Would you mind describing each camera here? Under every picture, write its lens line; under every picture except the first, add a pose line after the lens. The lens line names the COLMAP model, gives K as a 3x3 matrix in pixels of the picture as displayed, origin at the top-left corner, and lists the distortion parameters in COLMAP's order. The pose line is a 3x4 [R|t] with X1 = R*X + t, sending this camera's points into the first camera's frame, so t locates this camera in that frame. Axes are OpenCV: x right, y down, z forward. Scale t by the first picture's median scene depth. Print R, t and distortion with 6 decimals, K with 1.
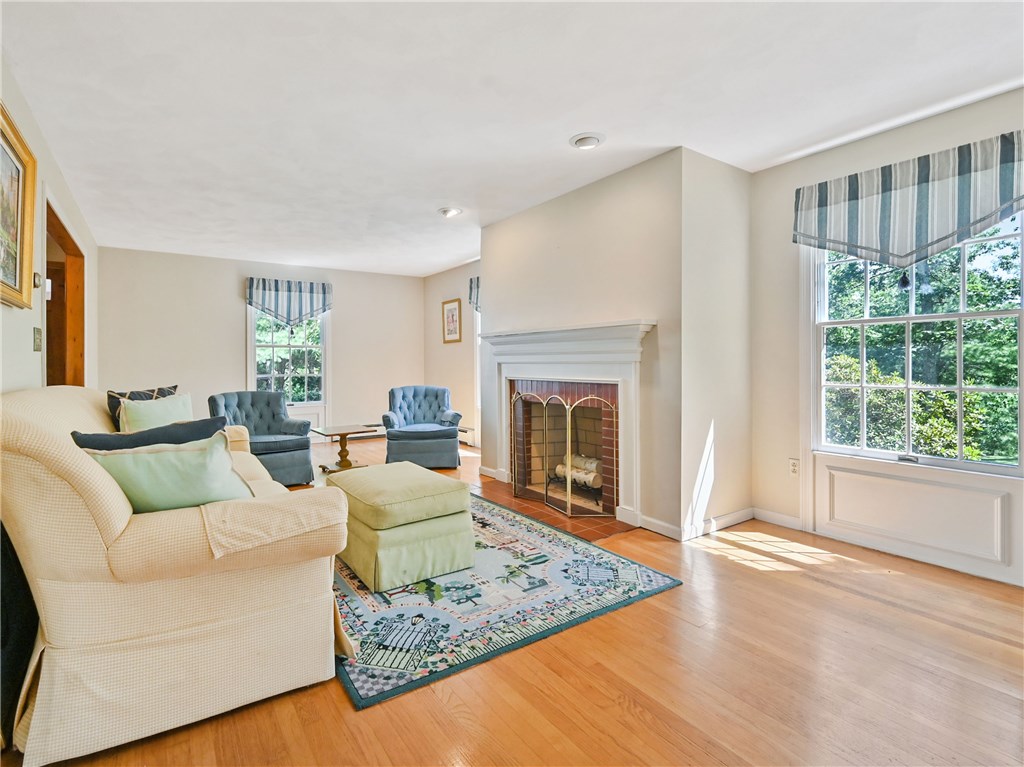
lens RADIAL K [[488.1, 0, 508.5], [0, 488.1, 366.0], [0, 0, 1]] dist [-0.000756, -0.001355]
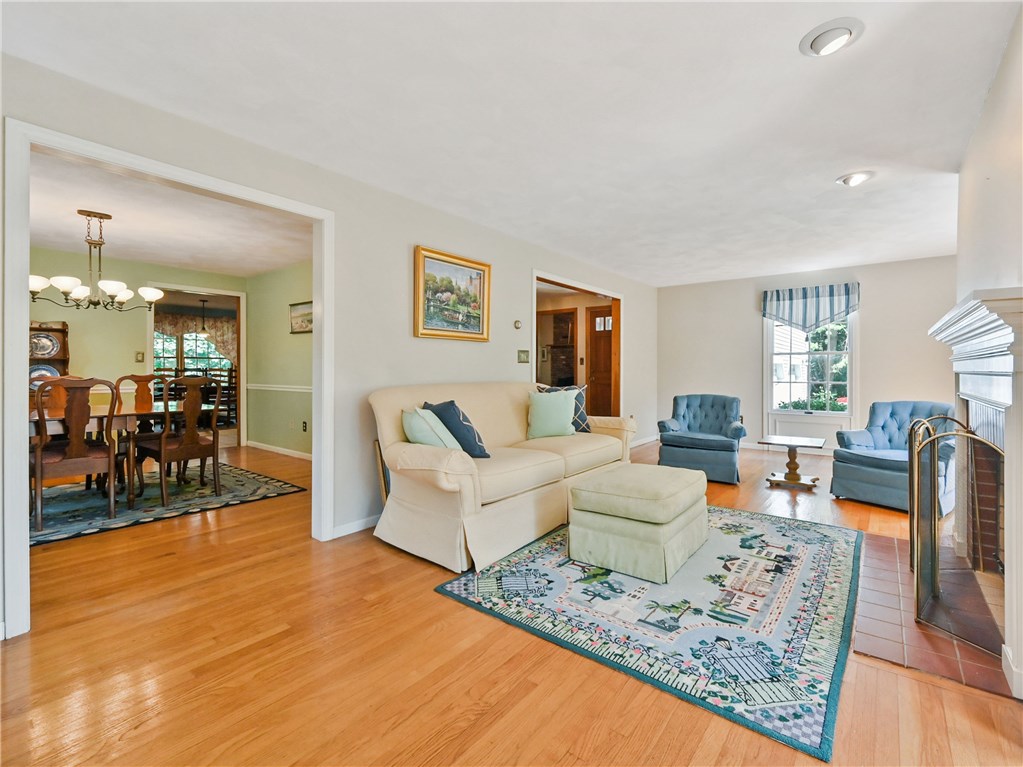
lens RADIAL K [[447.1, 0, 516.5], [0, 447.1, 374.8], [0, 0, 1]] dist [-0.000792, -0.000403]
pose [[0.335696, 0.016431, -0.941827, 0.644125], [-0.011073, 0.999848, 0.013496, -0.008950], [0.941905, 0.005898, 0.335827, 0.431522]]
